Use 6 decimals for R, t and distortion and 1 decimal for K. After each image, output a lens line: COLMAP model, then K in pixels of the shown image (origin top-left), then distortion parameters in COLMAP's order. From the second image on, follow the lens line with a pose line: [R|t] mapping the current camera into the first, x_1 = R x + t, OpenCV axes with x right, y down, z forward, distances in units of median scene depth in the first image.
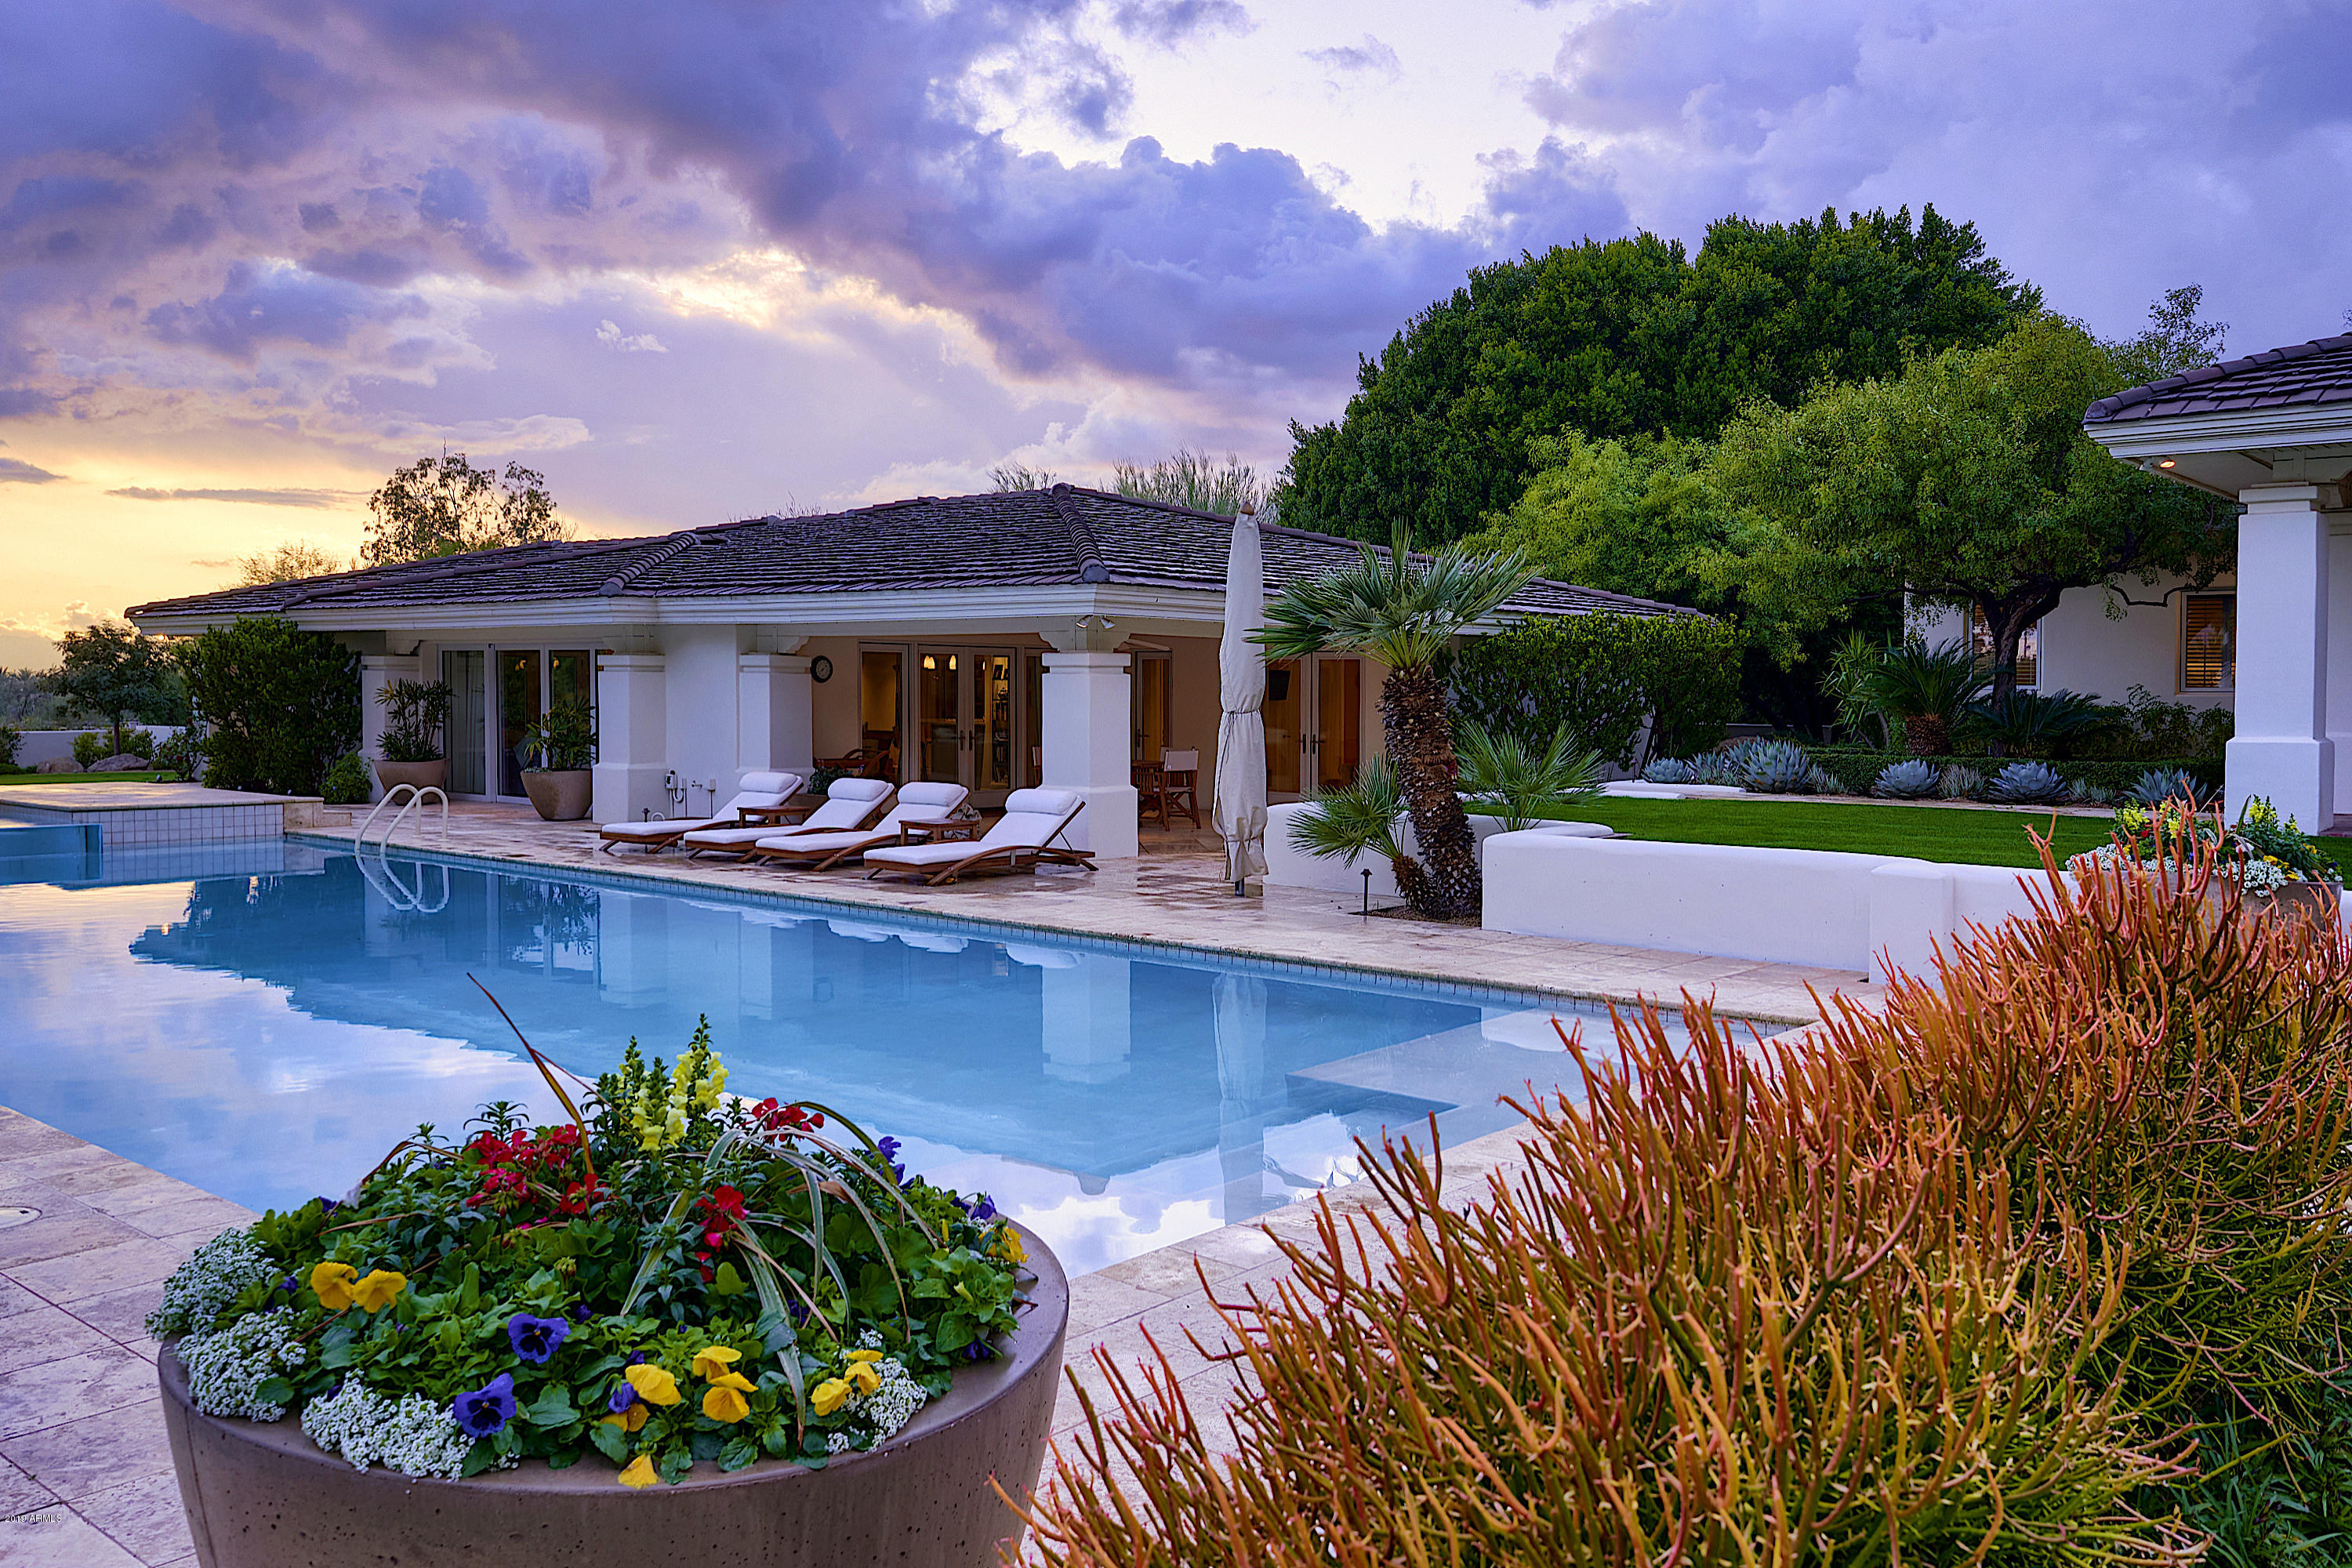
lens RADIAL K [[1852.0, 0, 1176.0], [0, 1852.0, 784.0], [0, 0, 1]] dist [-0.004394, 0.006839]
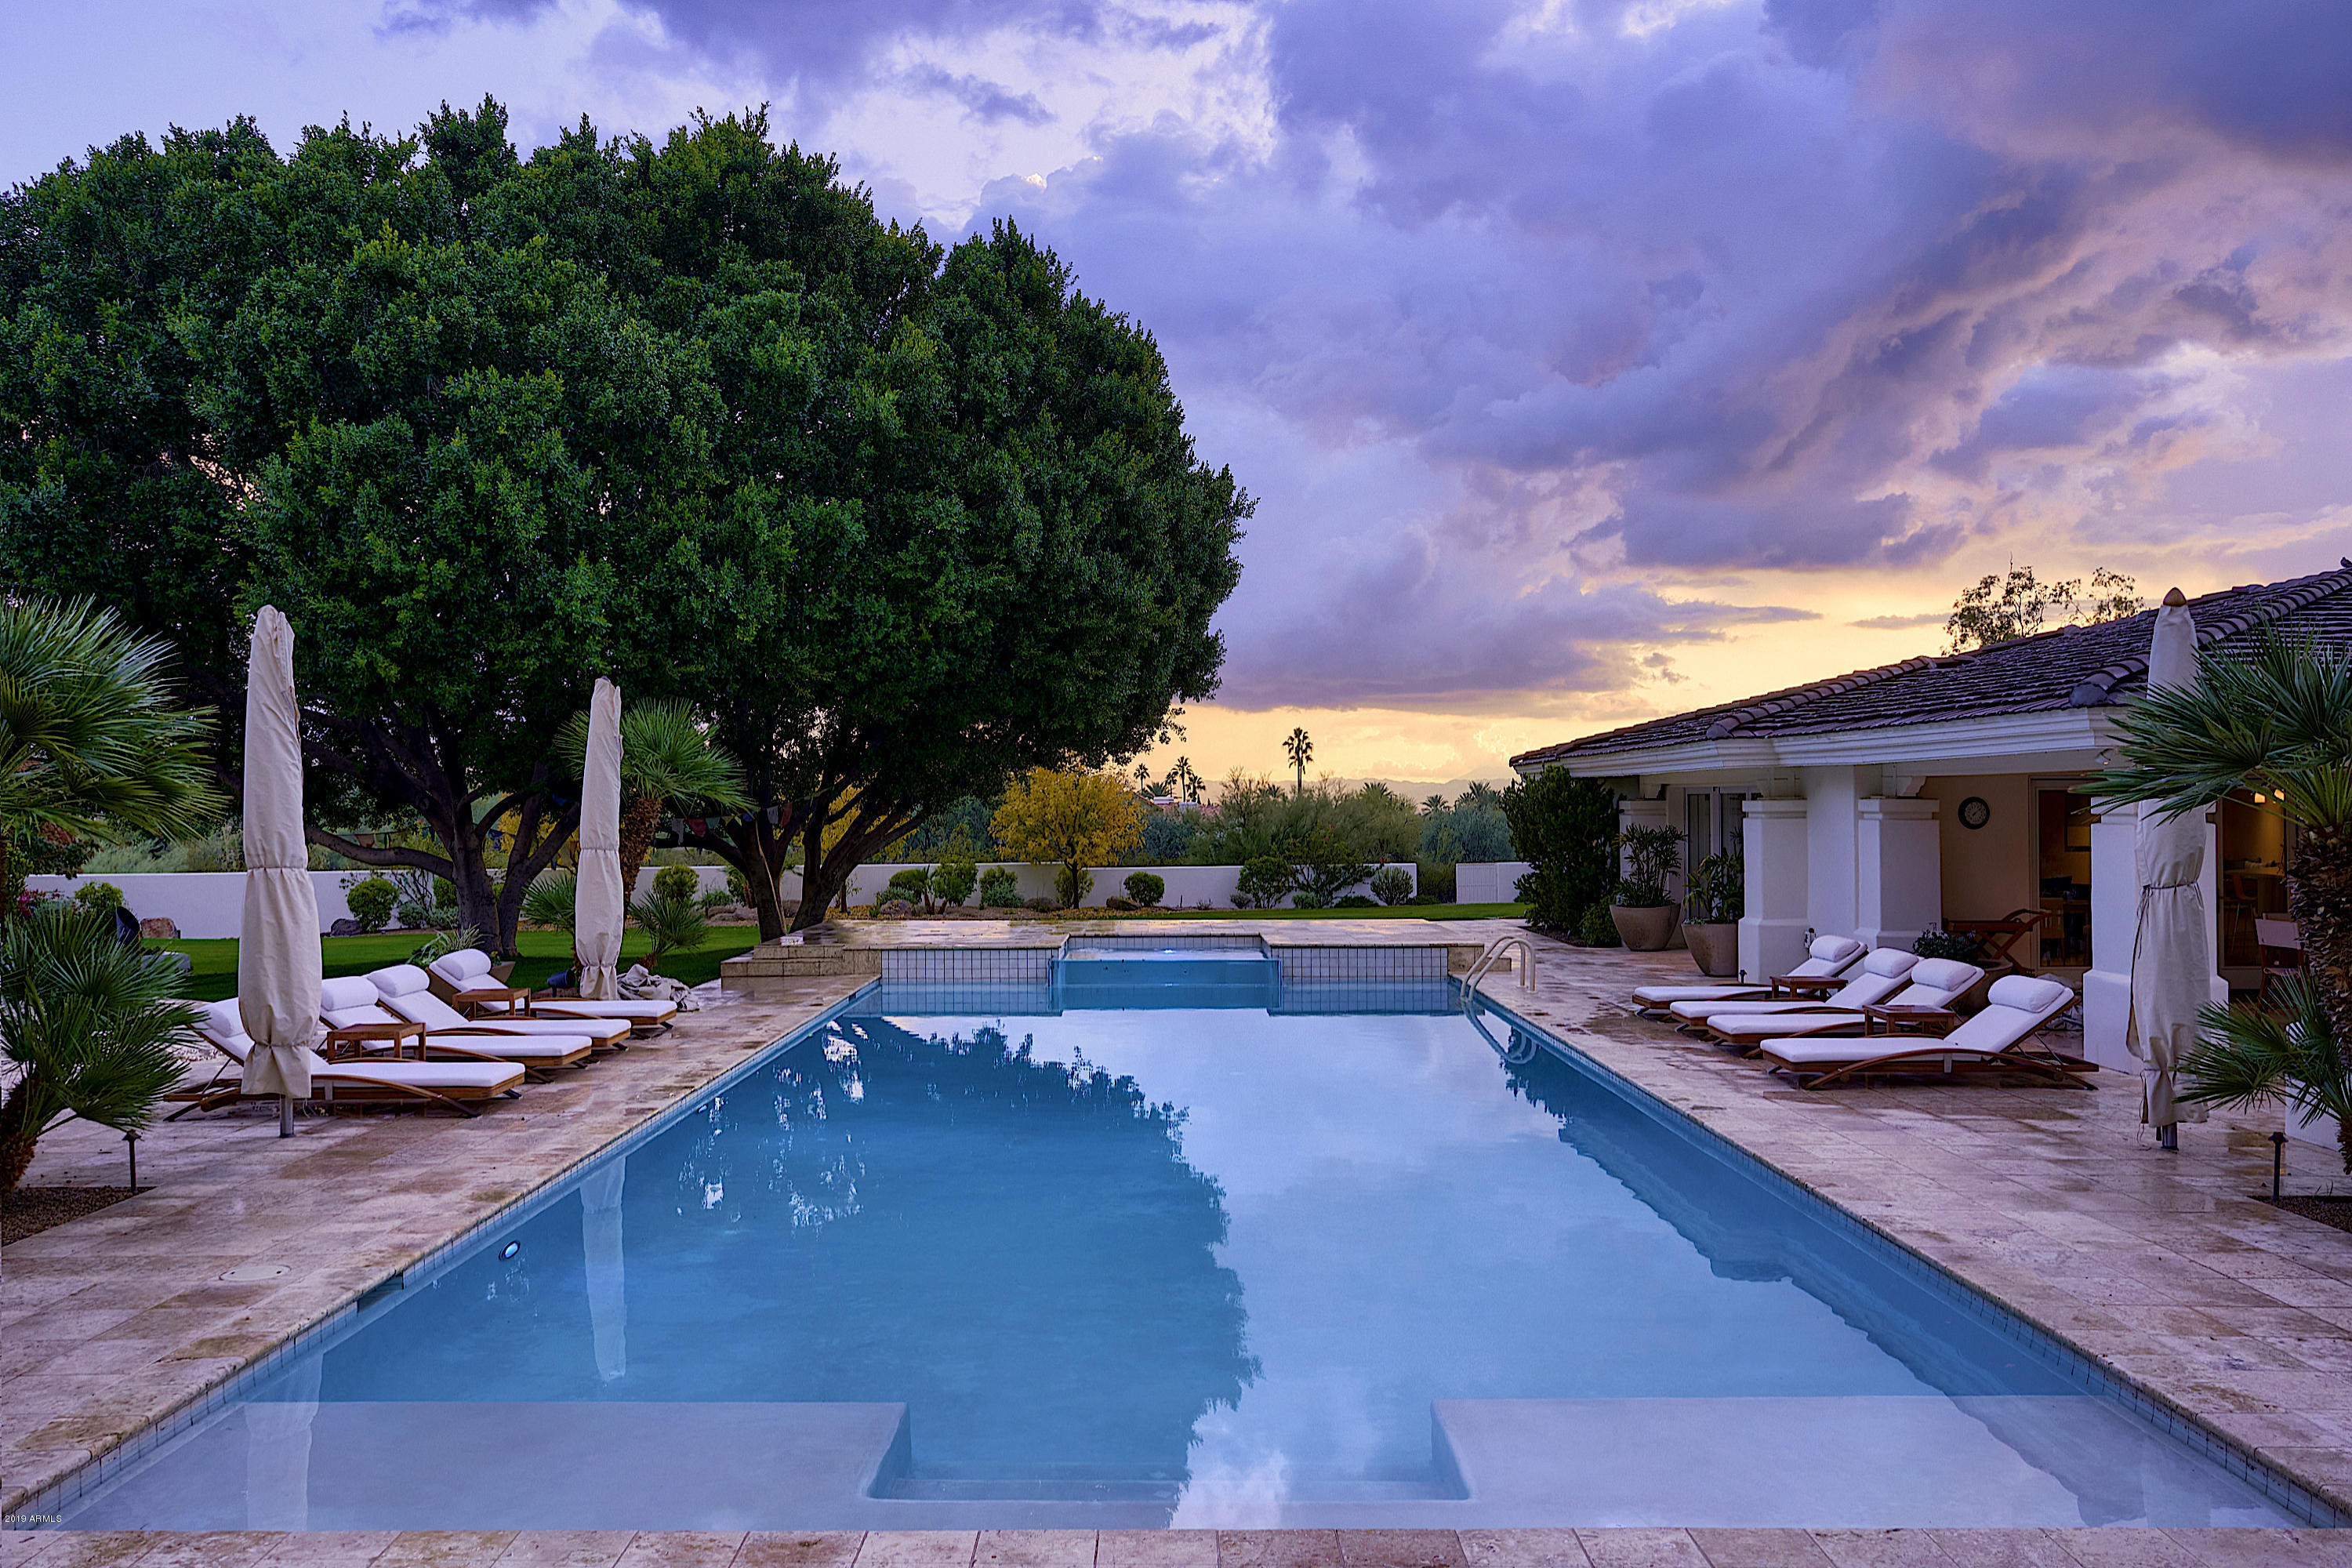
lens RADIAL K [[1911.9, 0, 1181.0], [0, 1911.9, 774.3], [0, 0, 1]] dist [-0.002391, 0.005378]
pose [[0.629347, -0.026427, -0.776675, 0.266044], [-0.026776, 0.998091, -0.055658, -0.022577], [0.776663, 0.055824, 0.627438, 0.182570]]
